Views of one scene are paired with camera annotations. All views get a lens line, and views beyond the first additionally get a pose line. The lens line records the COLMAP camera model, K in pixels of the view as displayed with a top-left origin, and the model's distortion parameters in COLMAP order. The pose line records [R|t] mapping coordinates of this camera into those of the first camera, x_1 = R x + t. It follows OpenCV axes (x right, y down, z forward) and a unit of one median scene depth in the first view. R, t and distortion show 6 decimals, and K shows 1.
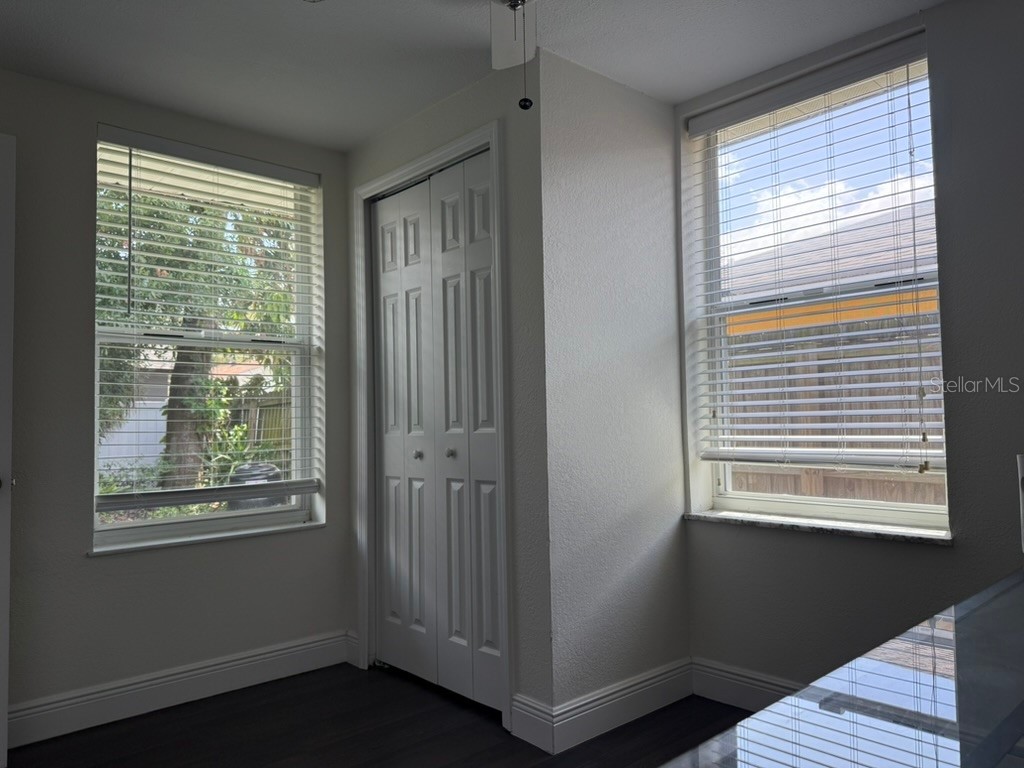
lens RADIAL K [[719.0, 0, 513.5], [0, 719.0, 380.7], [0, 0, 1]] dist [0.057935, -0.071244]
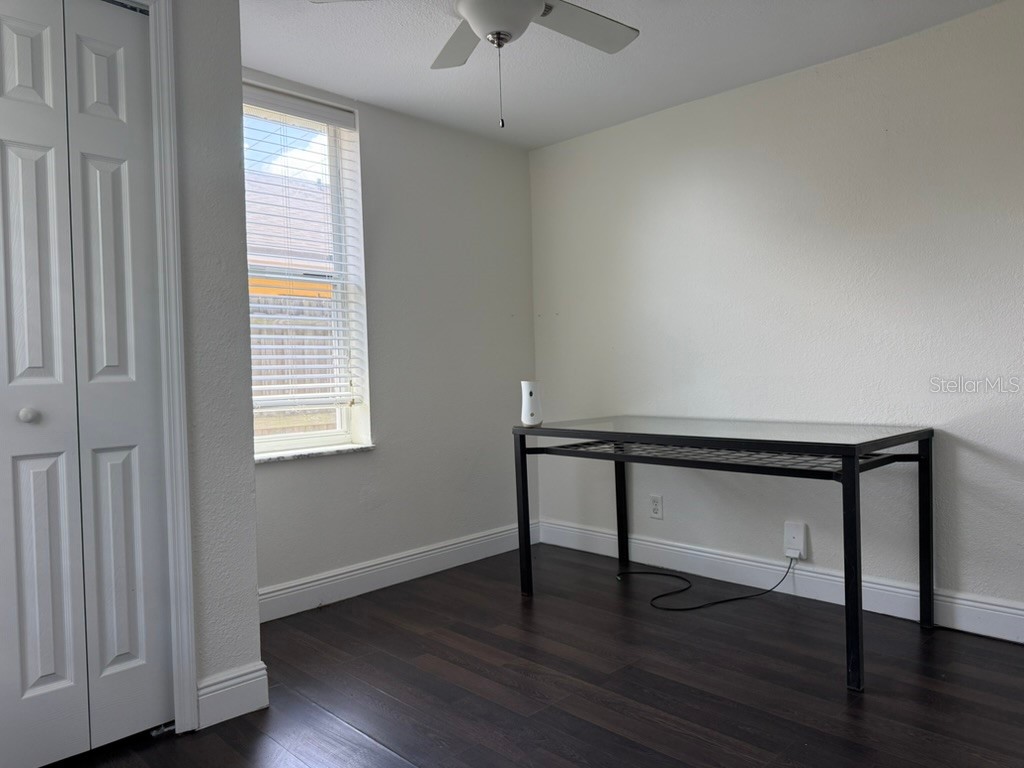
lens RADIAL K [[719.0, 0, 513.0], [0, 719.0, 387.9], [0, 0, 1]] dist [0.057935, -0.071244]
pose [[-0.048434, -0.003093, 0.998822, -0.803657], [-0.034257, 0.999412, 0.001433, 0.061587], [-0.998239, -0.034147, -0.048511, 0.622591]]
